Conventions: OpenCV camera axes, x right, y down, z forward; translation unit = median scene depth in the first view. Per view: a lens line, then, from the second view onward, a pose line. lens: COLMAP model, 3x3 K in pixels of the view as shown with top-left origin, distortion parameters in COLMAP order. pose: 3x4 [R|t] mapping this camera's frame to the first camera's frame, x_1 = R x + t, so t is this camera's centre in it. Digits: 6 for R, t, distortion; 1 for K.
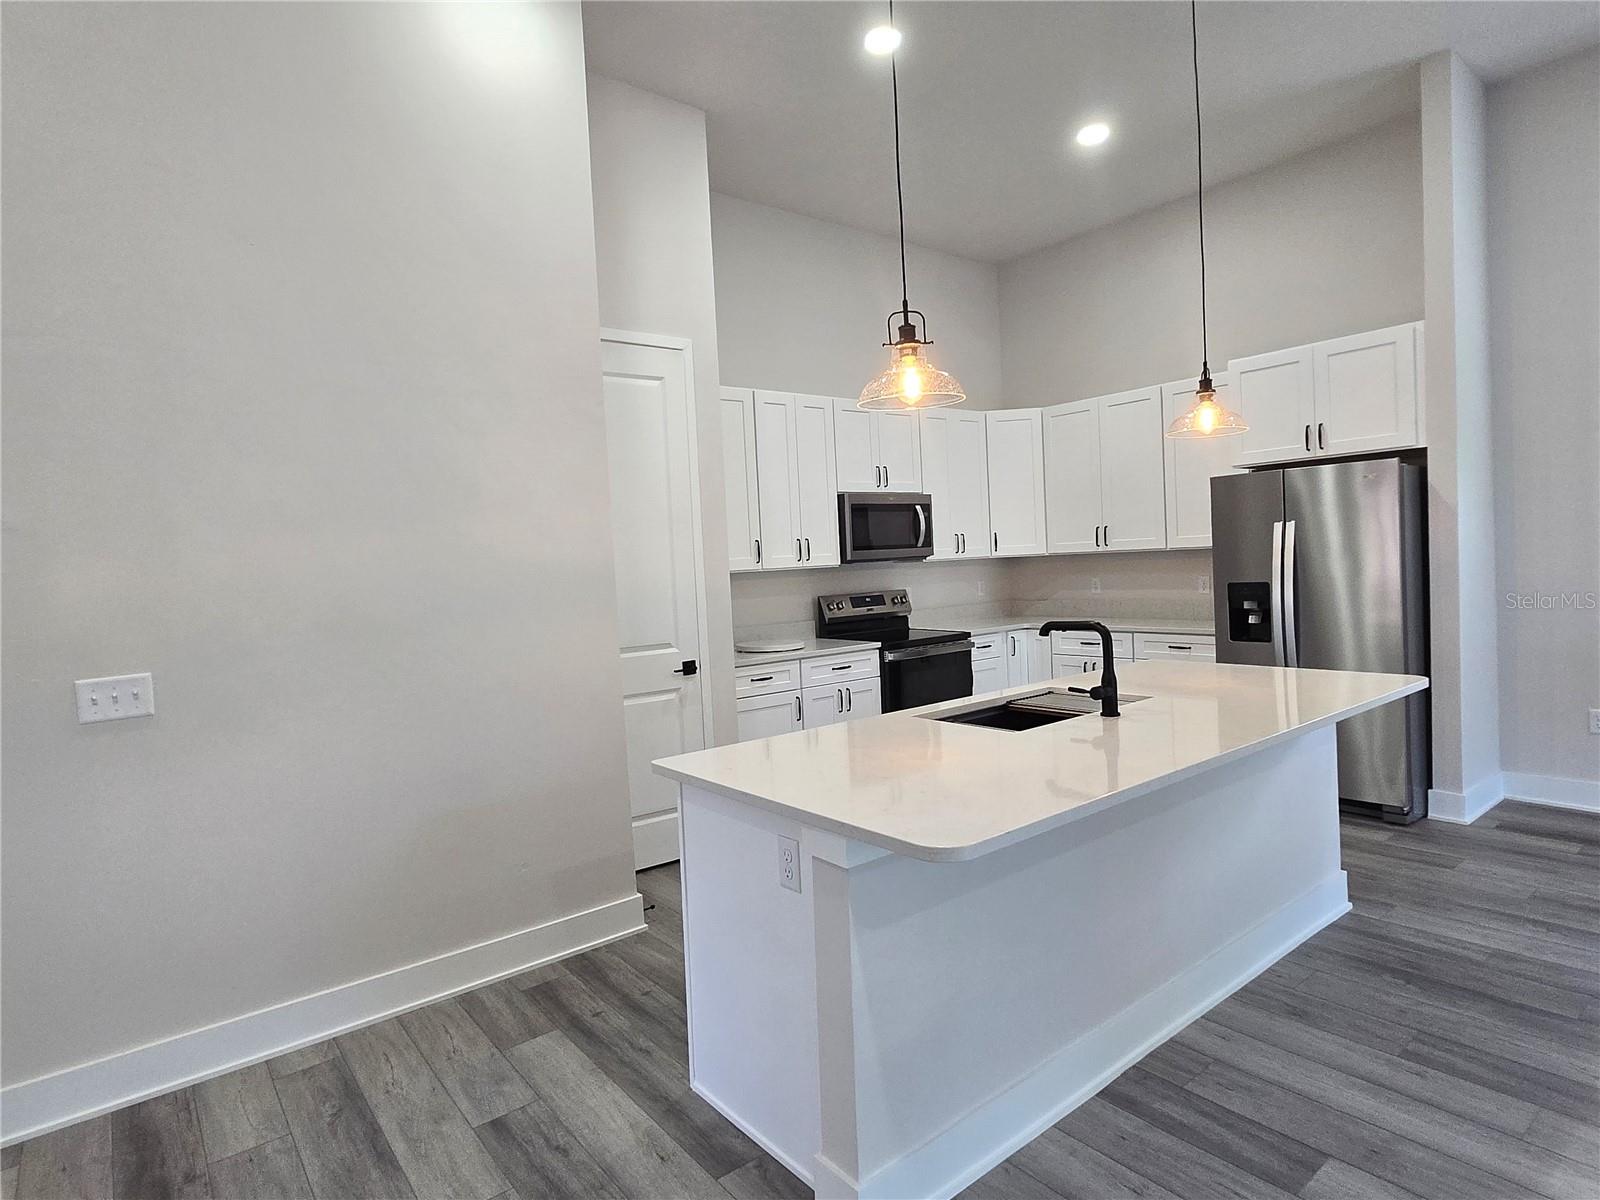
lens RADIAL K [[885.7, 0, 806.5], [0, 885.7, 589.1], [0, 0, 1]] dist [0.004444, -0.002638]
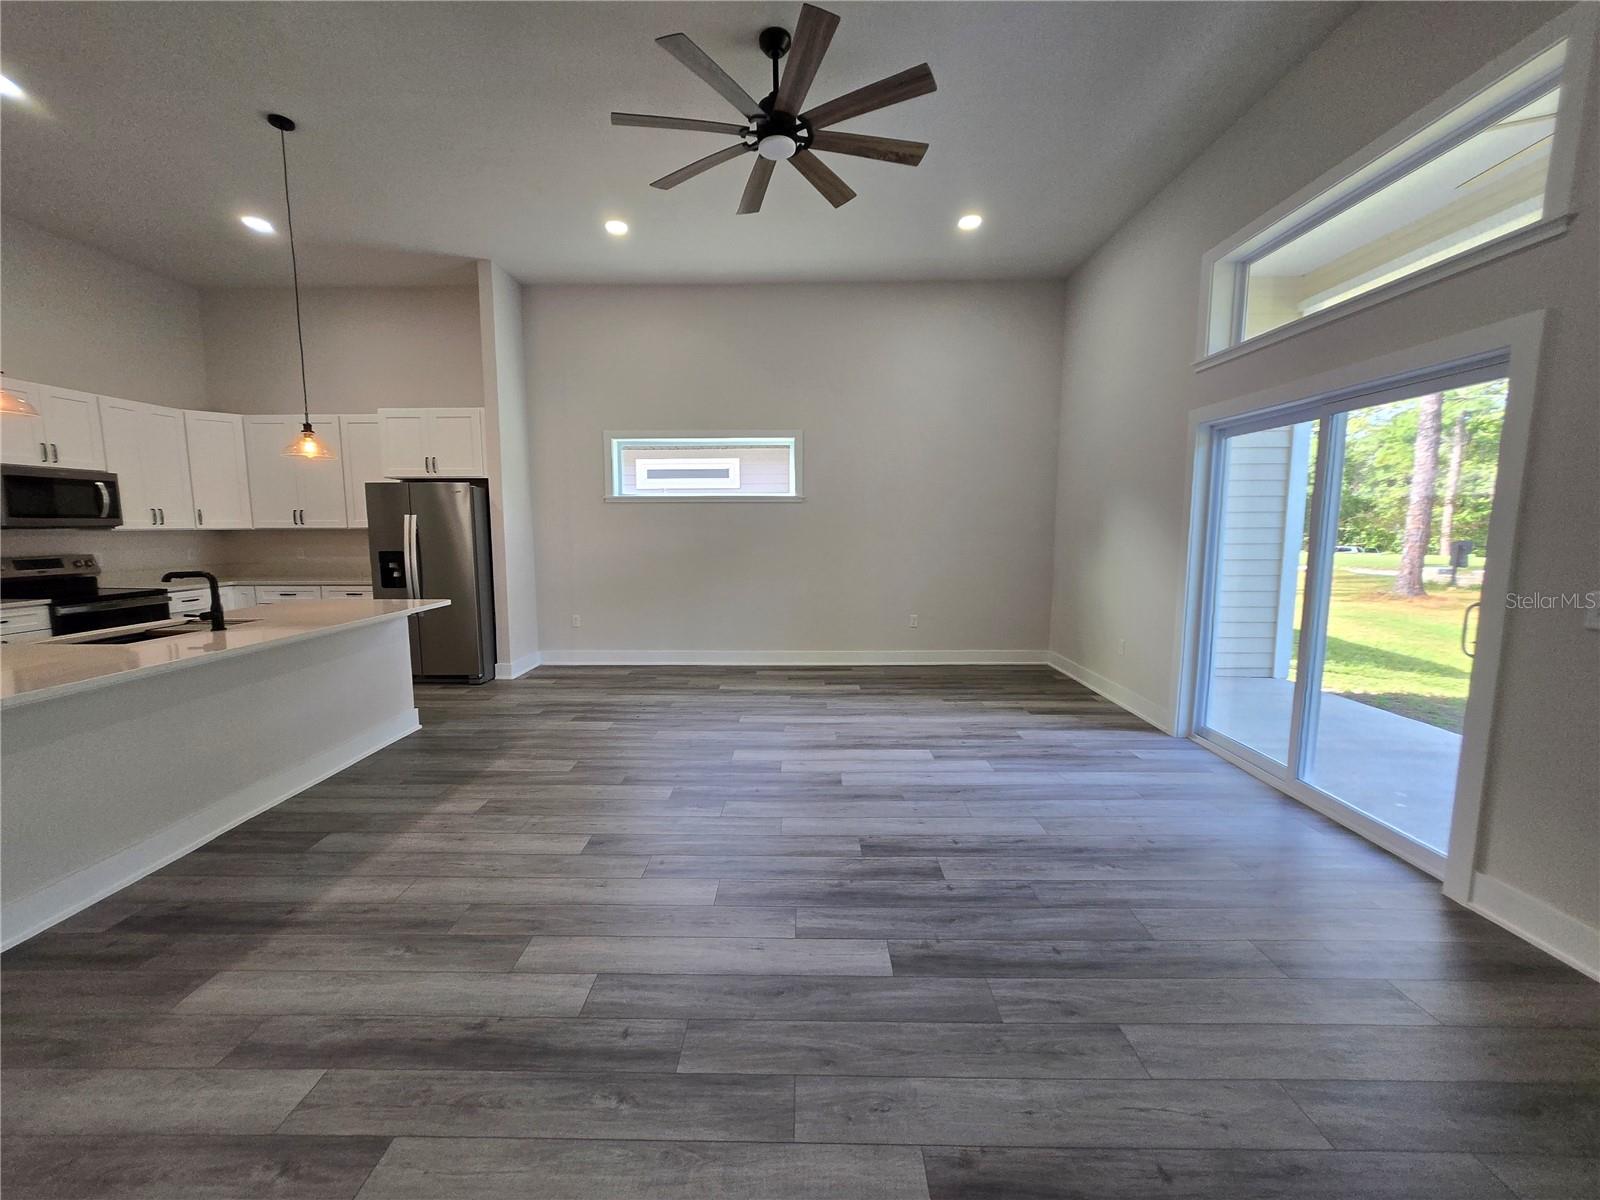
lens RADIAL K [[638.5, 0, 796.0], [0, 638.5, 598.5], [0, 0, 1]] dist [-0.006910, 0.002985]
pose [[0.637236, -0.042137, 0.769516, 0.068438], [-0.003757, 0.998322, 0.057777, 0.008427], [-0.770659, -0.039708, 0.636009, -0.287179]]
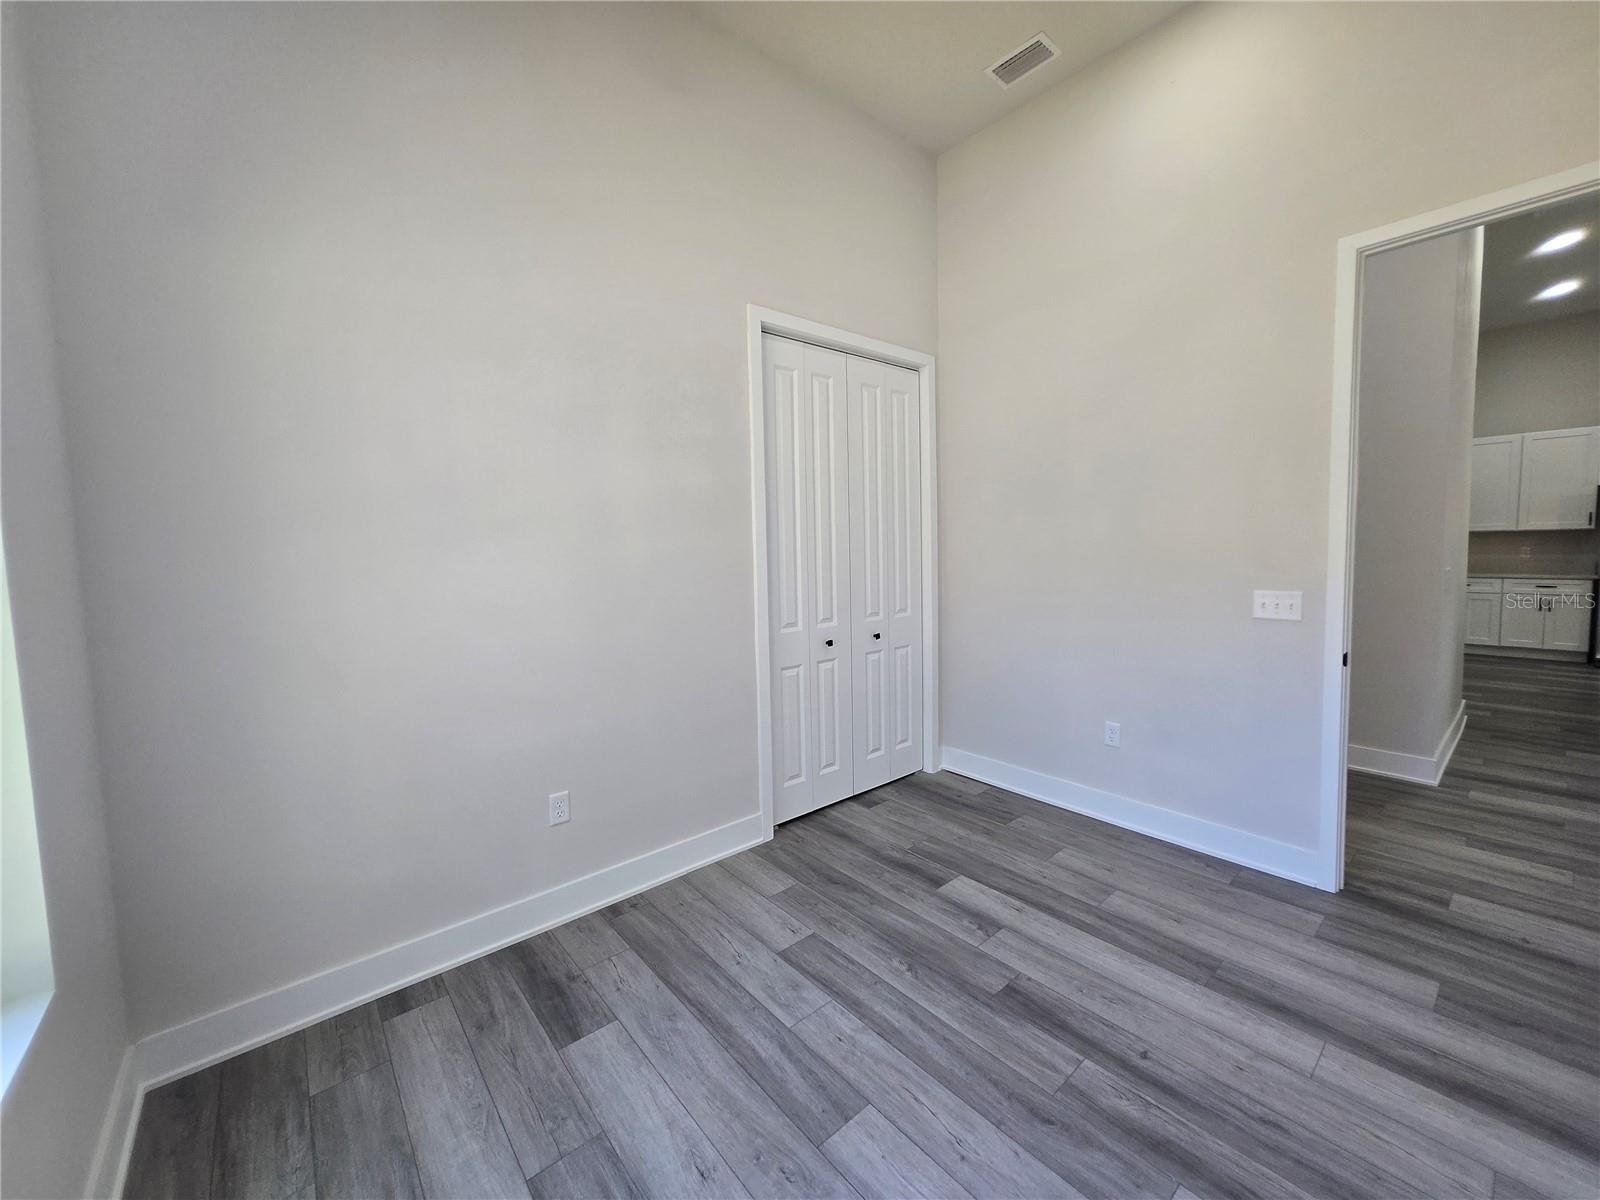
lens RADIAL K [[638.5, 0, 800.9], [0, 638.5, 596.2], [0, 0, 1]] dist [-0.006910, 0.002985]
pose [[0.999512, 0.014401, 0.027724, -1.133129], [-0.015648, 0.998850, 0.045309, 0.054050], [-0.027039, -0.045721, 0.998588, -0.218177]]
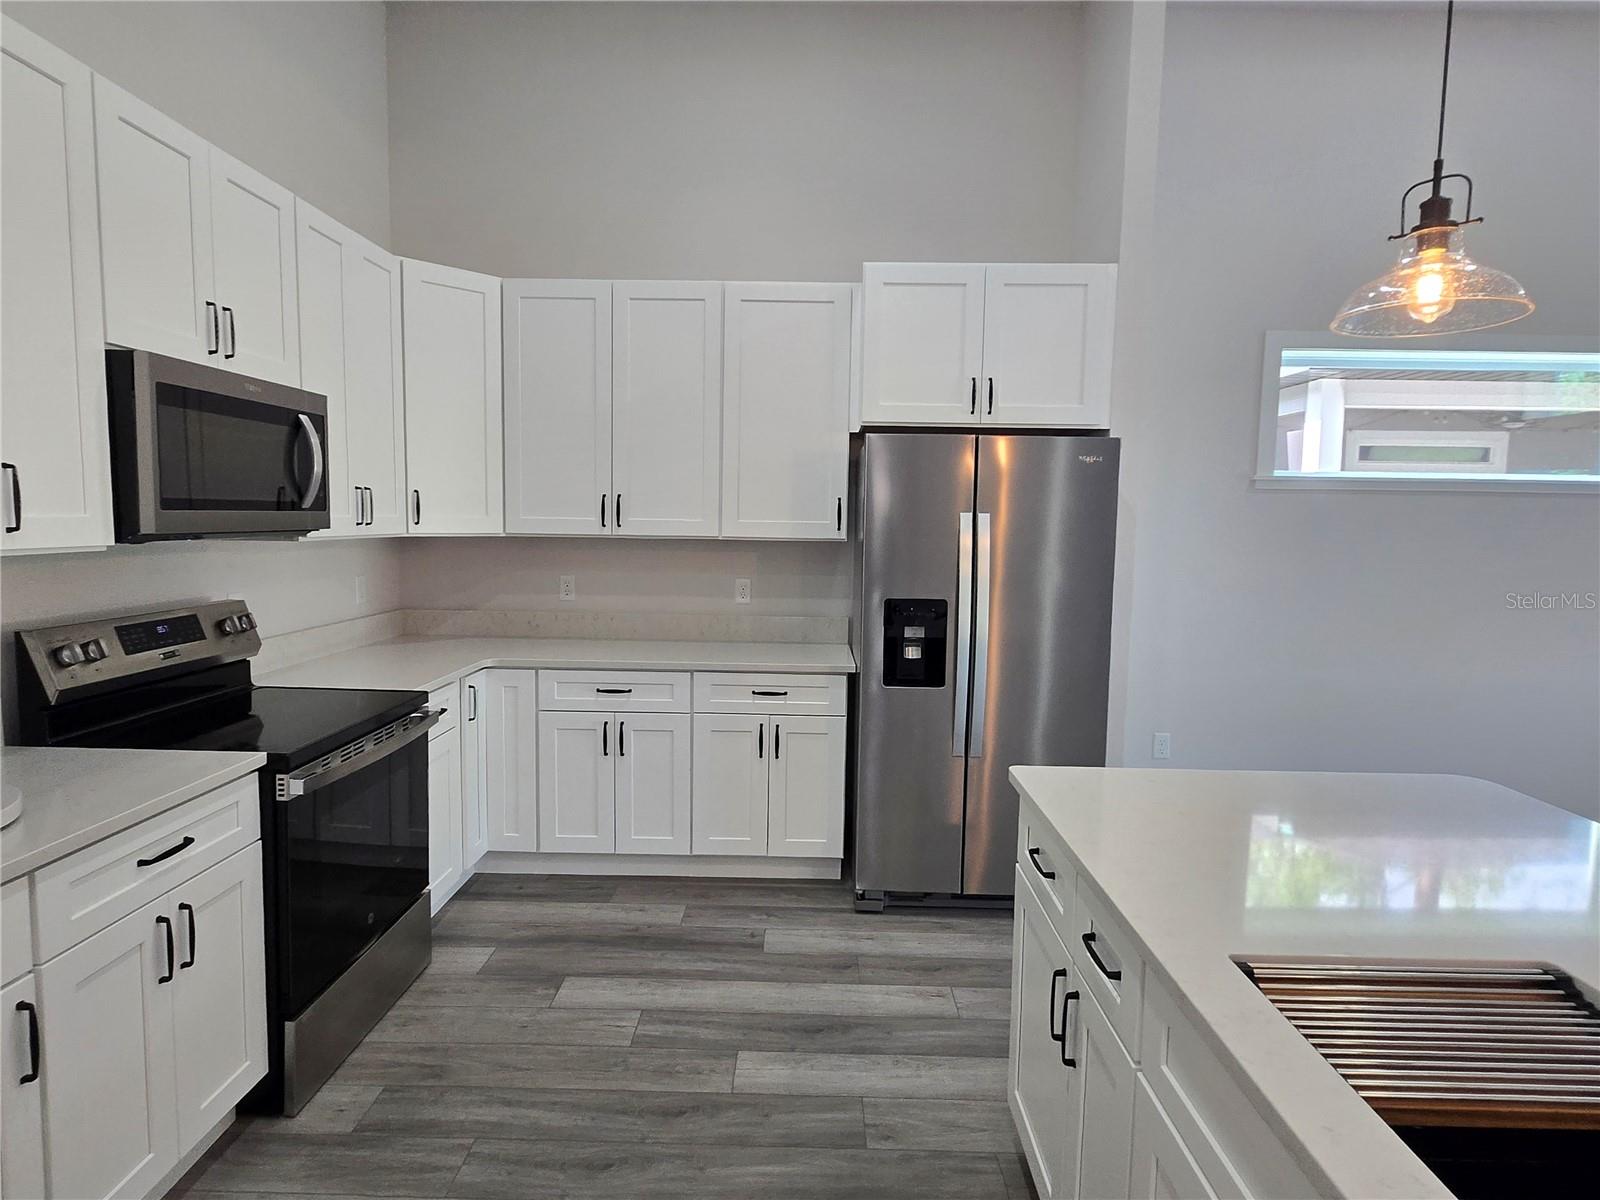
lens RADIAL K [[885.7, 0, 793.9], [0, 885.7, 591.7], [0, 0, 1]] dist [0.004444, -0.002638]
pose [[0.637713, -0.006054, 0.770250, -0.070478], [-0.020831, 0.999468, 0.025102, -0.025986], [-0.769992, -0.032053, 0.637248, 0.608097]]
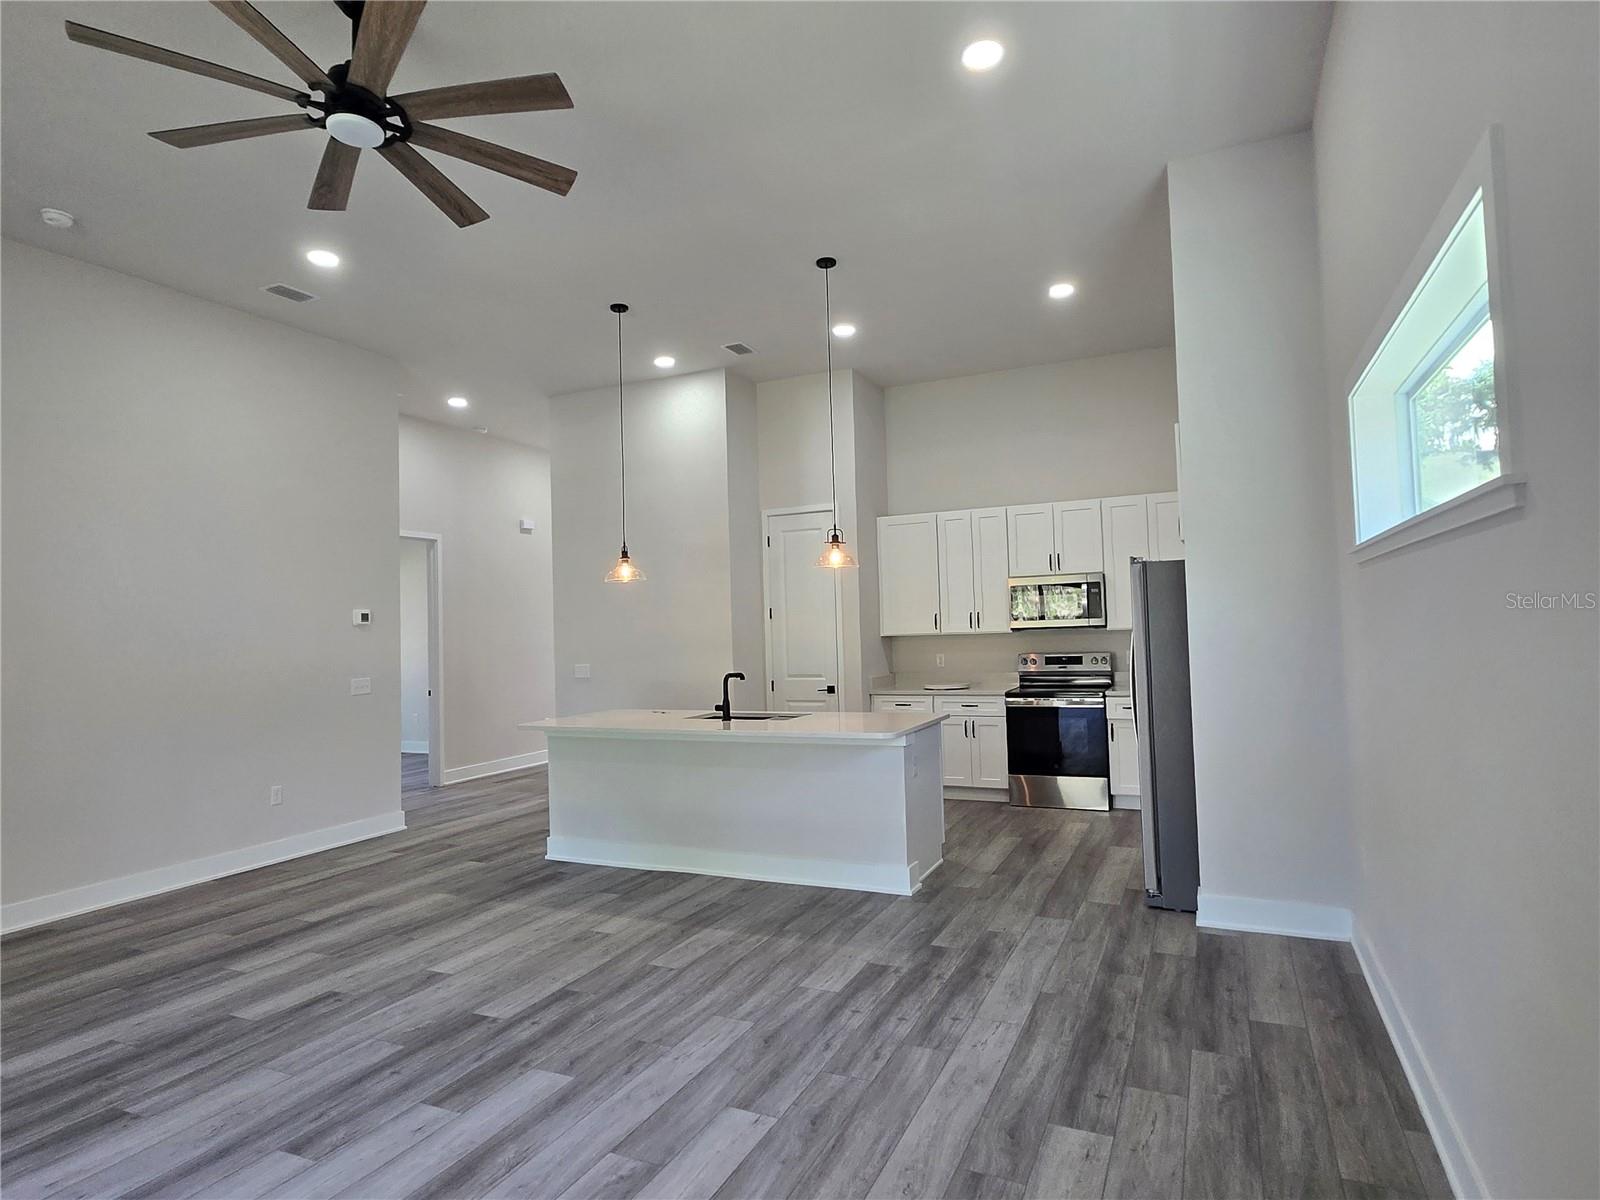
lens RADIAL K [[885.7, 0, 802.3], [0, 885.7, 596.8], [0, 0, 1]] dist [0.004444, -0.002638]
pose [[0.440774, 0.001761, -0.897616, 1.206197], [-0.021423, 0.999734, -0.008558, -0.067195], [0.897362, 0.023002, 0.440695, 0.142139]]
